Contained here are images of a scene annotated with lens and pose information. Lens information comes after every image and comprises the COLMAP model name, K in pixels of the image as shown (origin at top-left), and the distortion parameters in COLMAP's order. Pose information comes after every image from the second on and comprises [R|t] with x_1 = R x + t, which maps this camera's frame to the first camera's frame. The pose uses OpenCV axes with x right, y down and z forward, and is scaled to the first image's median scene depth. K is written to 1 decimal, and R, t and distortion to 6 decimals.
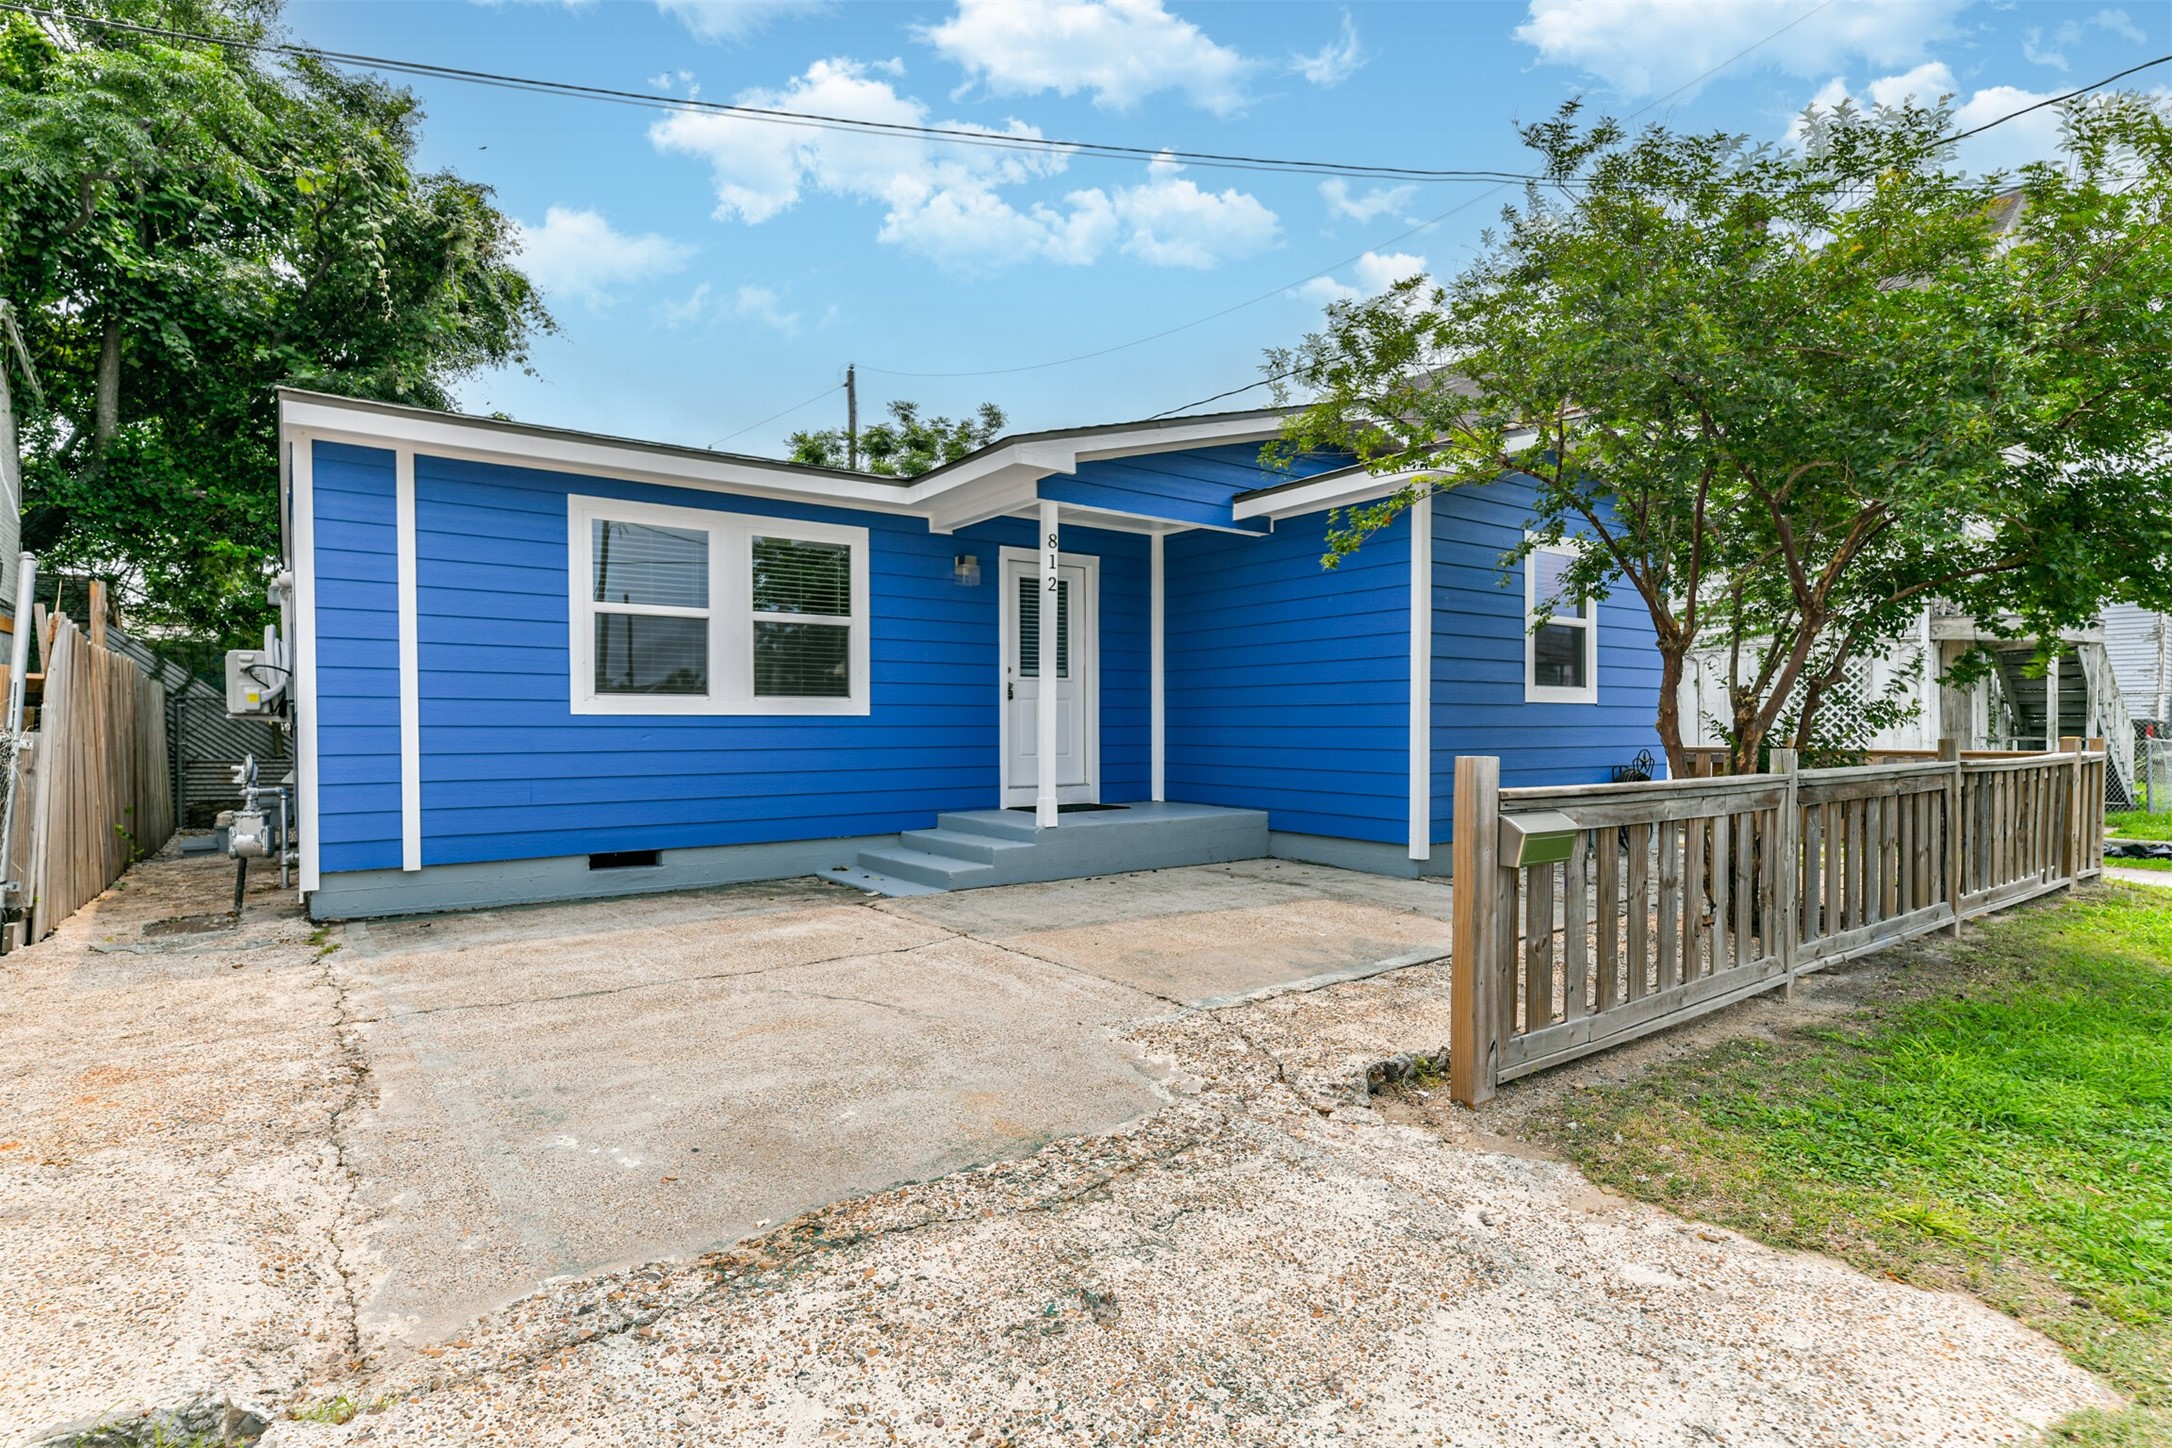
lens RADIAL K [[1062.9, 0, 1089.6], [0, 1062.9, 757.4], [0, 0, 1]] dist [0.017594, 0.000251]
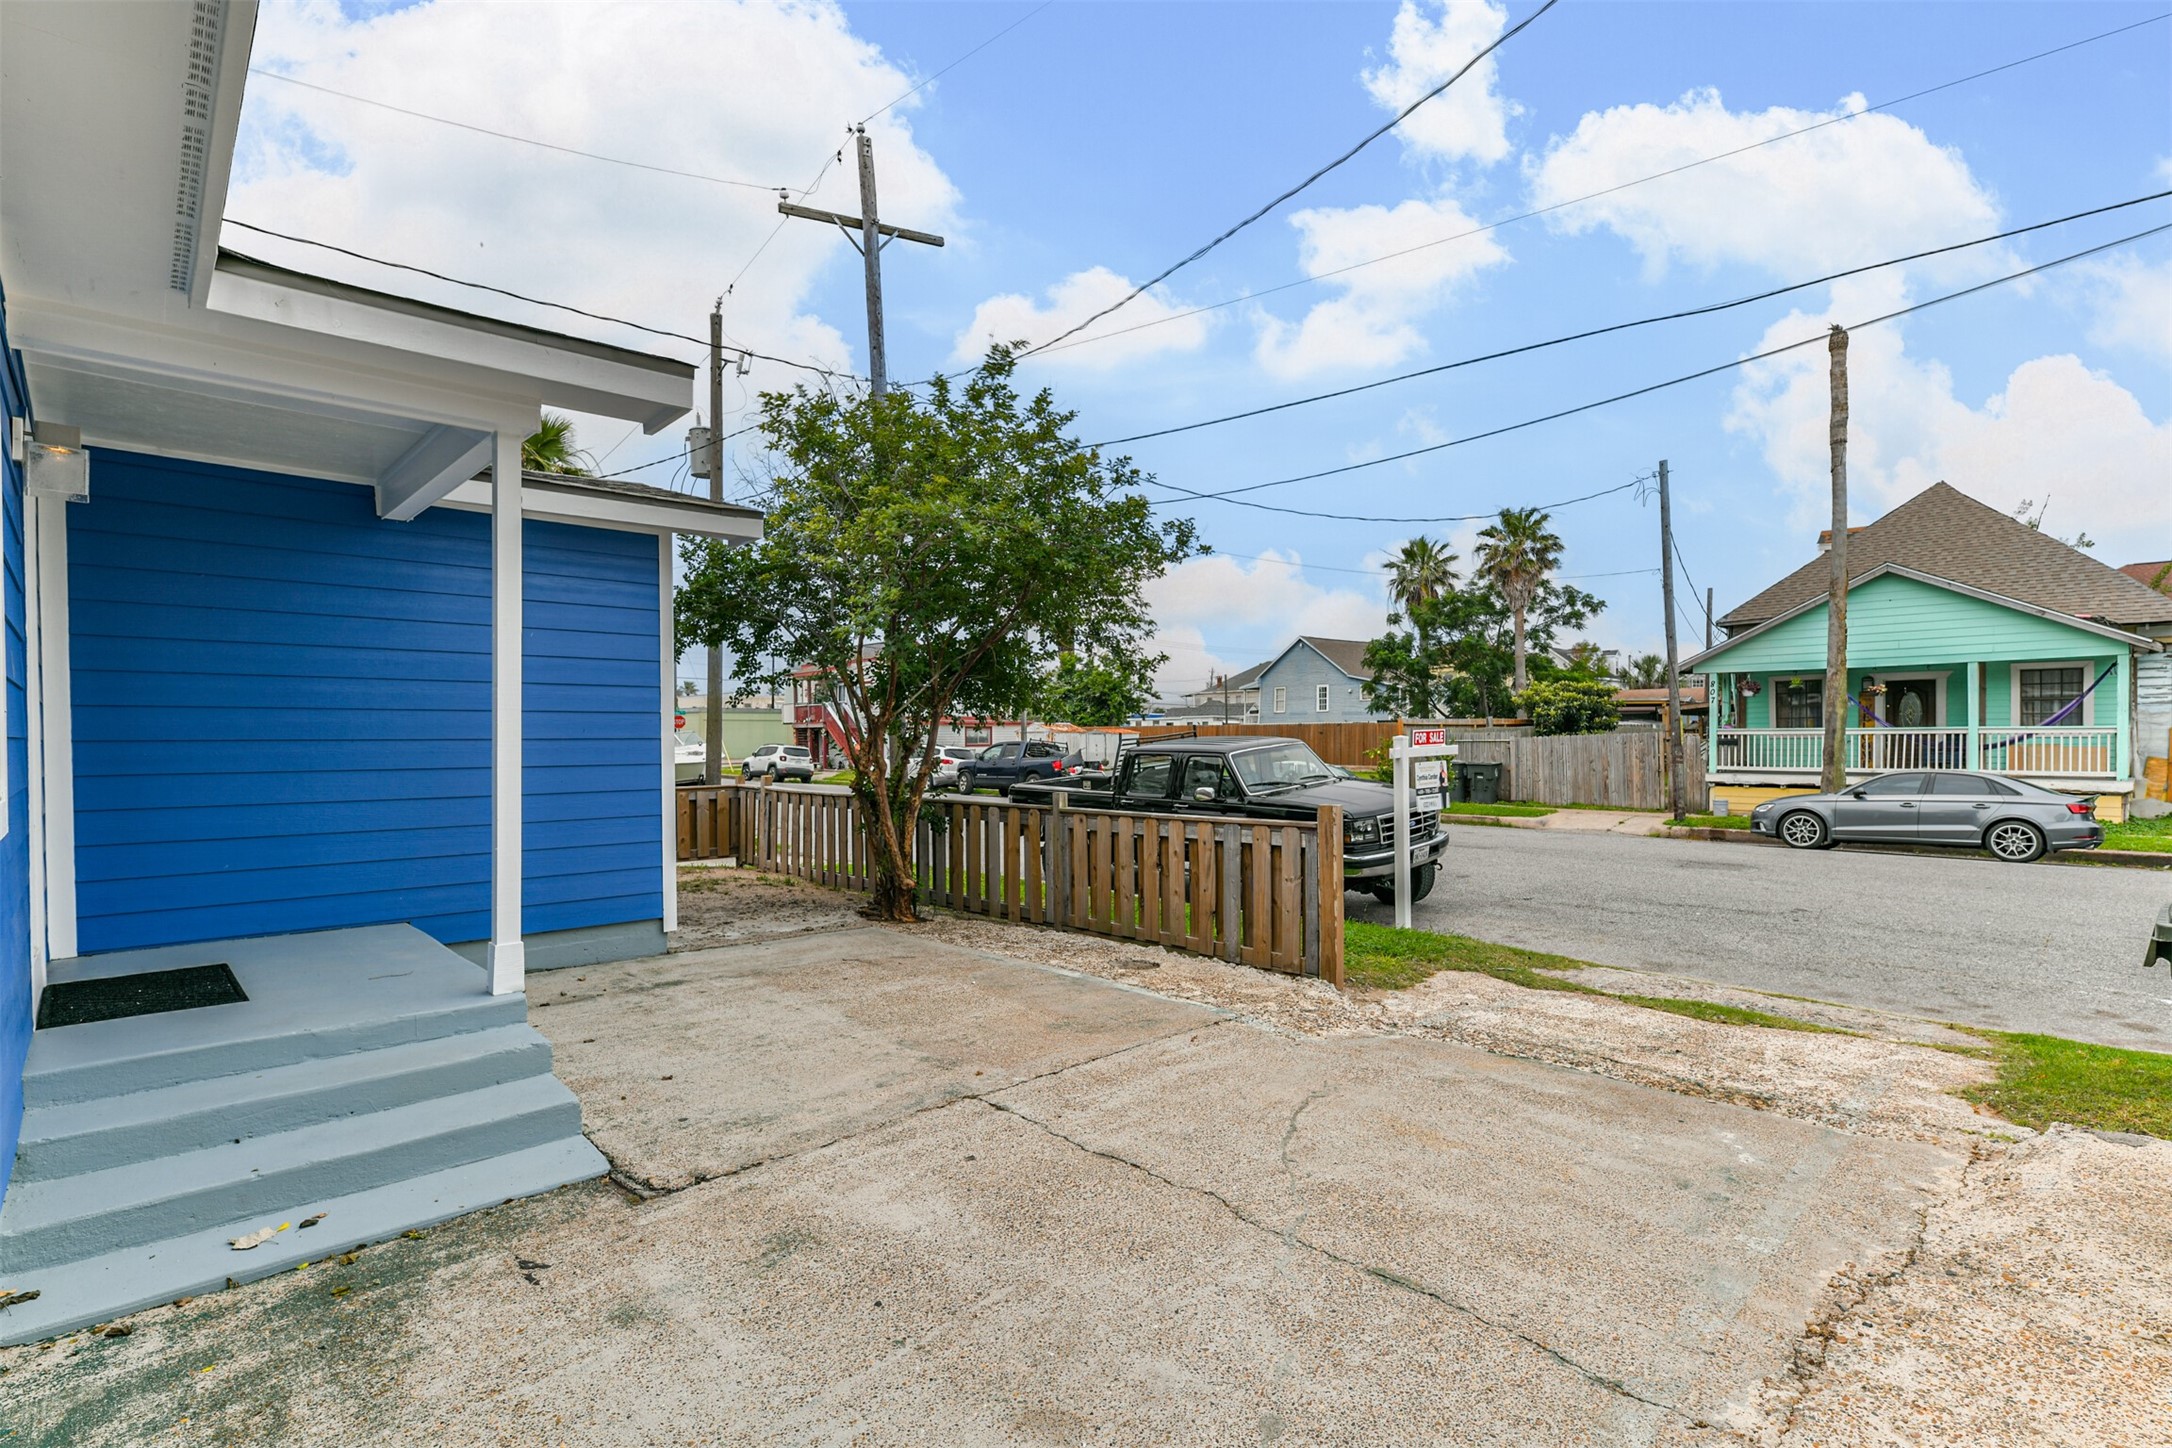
lens RADIAL K [[1031.4, 0, 1085.5], [0, 1031.4, 736.5], [0, 0, 1]] dist [0.014048, -0.000099]
pose [[-0.114614, 0.003705, 0.993403, -0.729647], [0.035856, 0.999357, 0.000410, -0.070619], [-0.992763, 0.035666, -0.114673, 0.858760]]
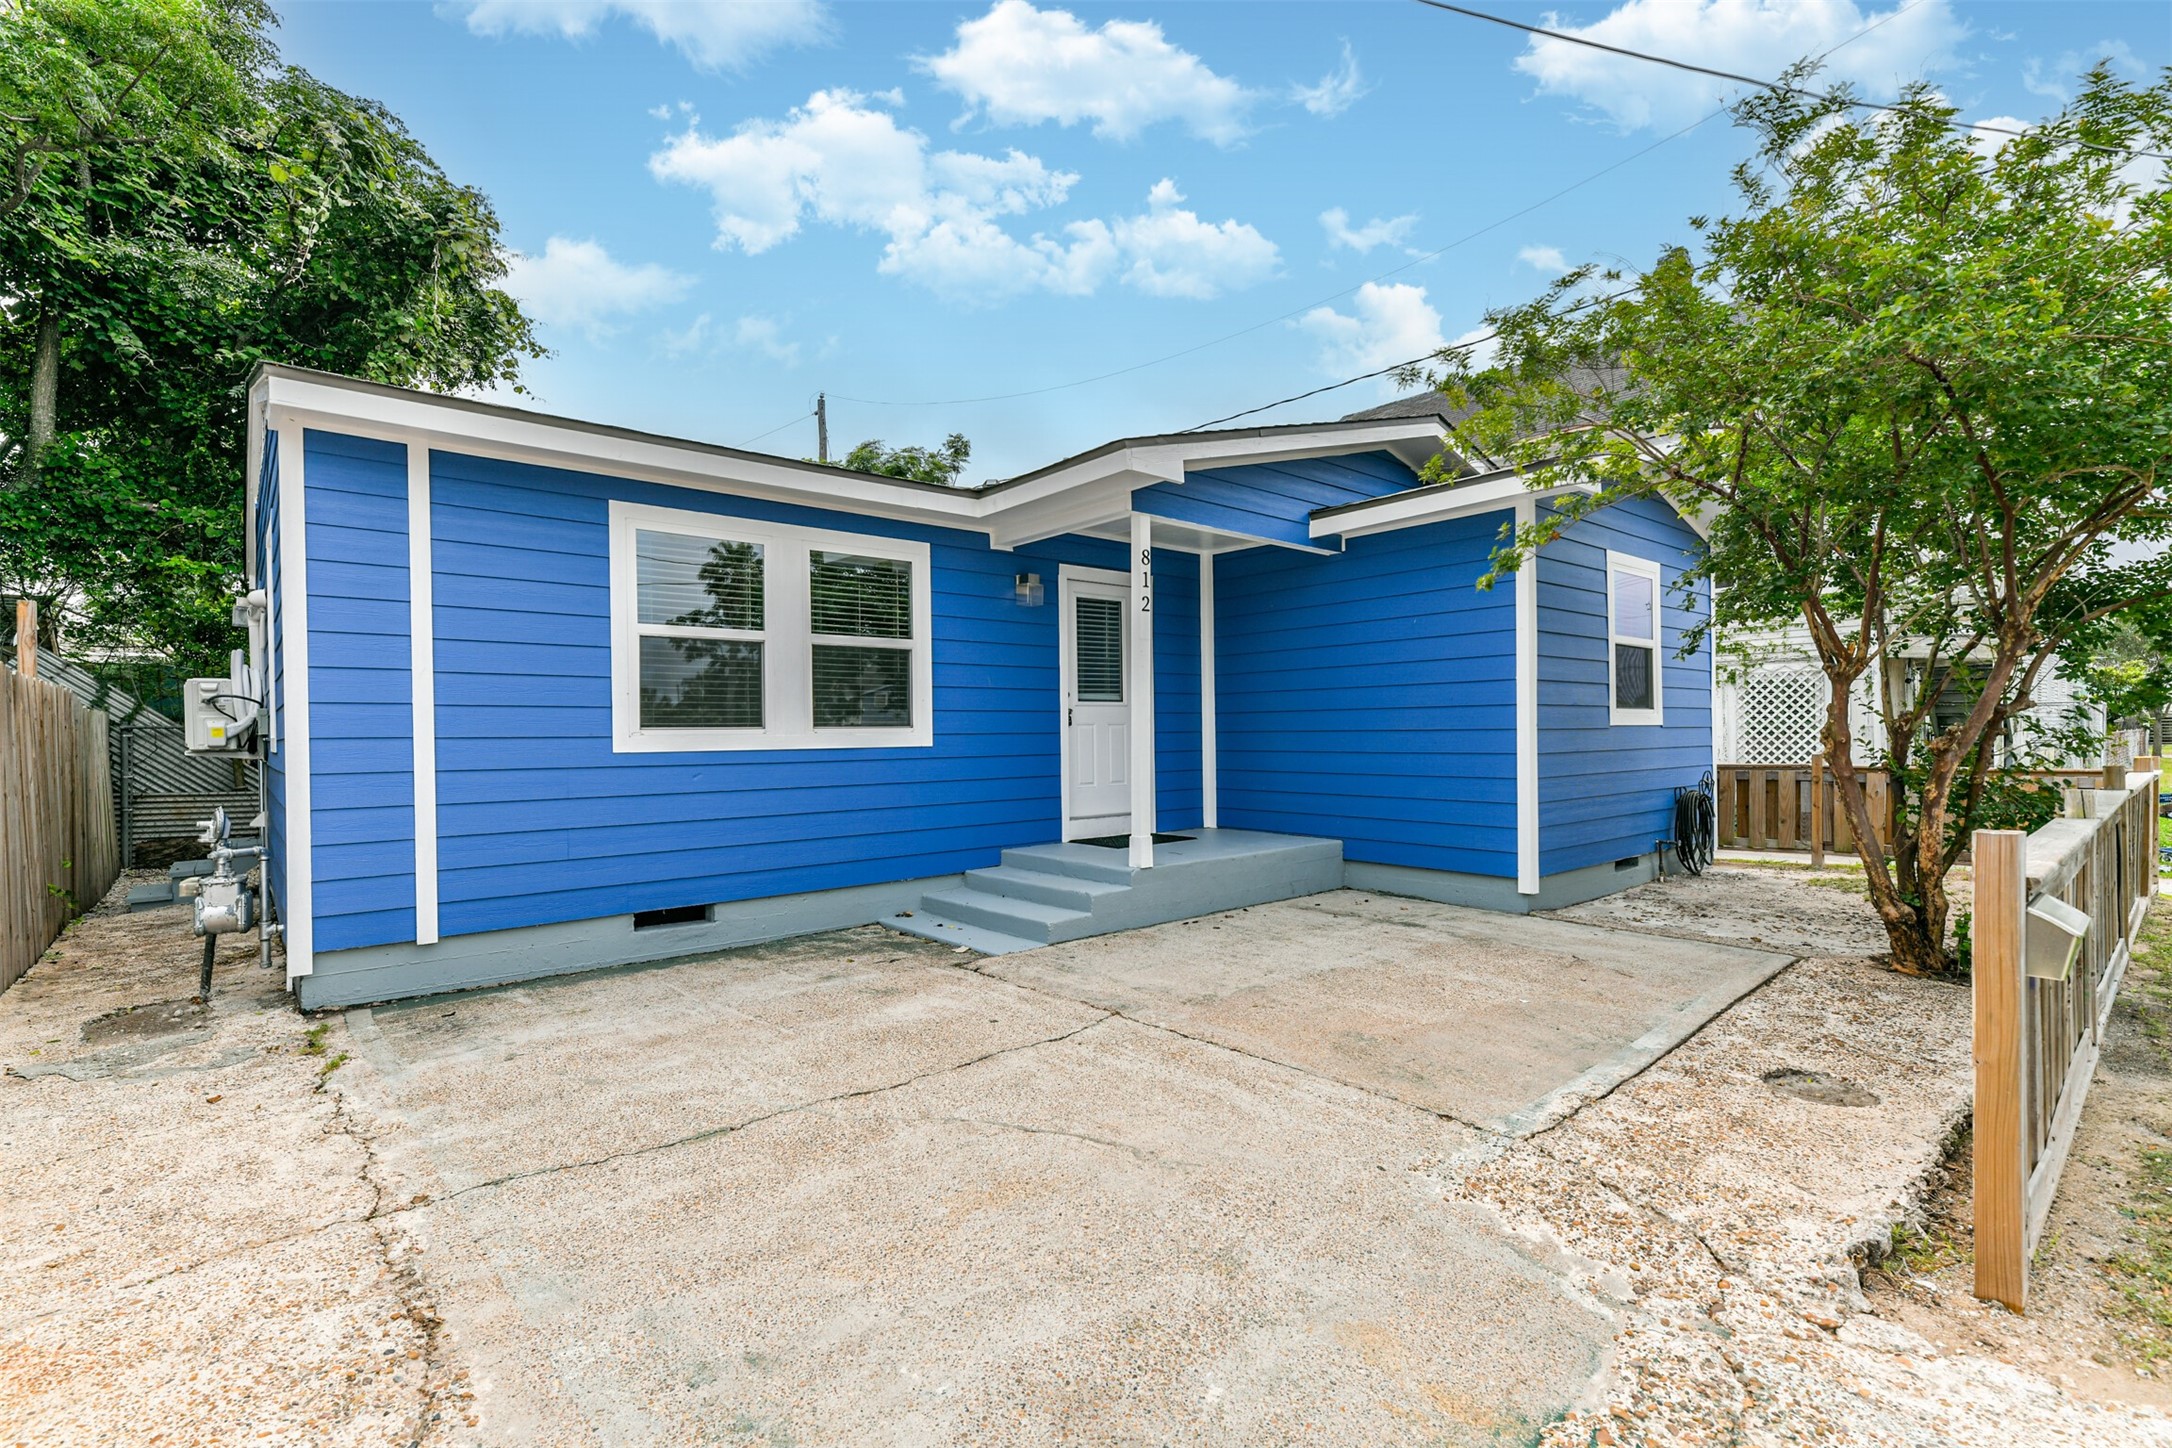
lens RADIAL K [[965.8, 0, 1088.9], [0, 965.8, 747.8], [0, 0, 1]] dist [0.014189, -0.000843]
pose [[0.996895, -0.010388, 0.078058, -0.171476], [0.011629, 0.999813, -0.015472, -0.029385], [-0.077883, 0.016331, 0.996829, 0.194924]]
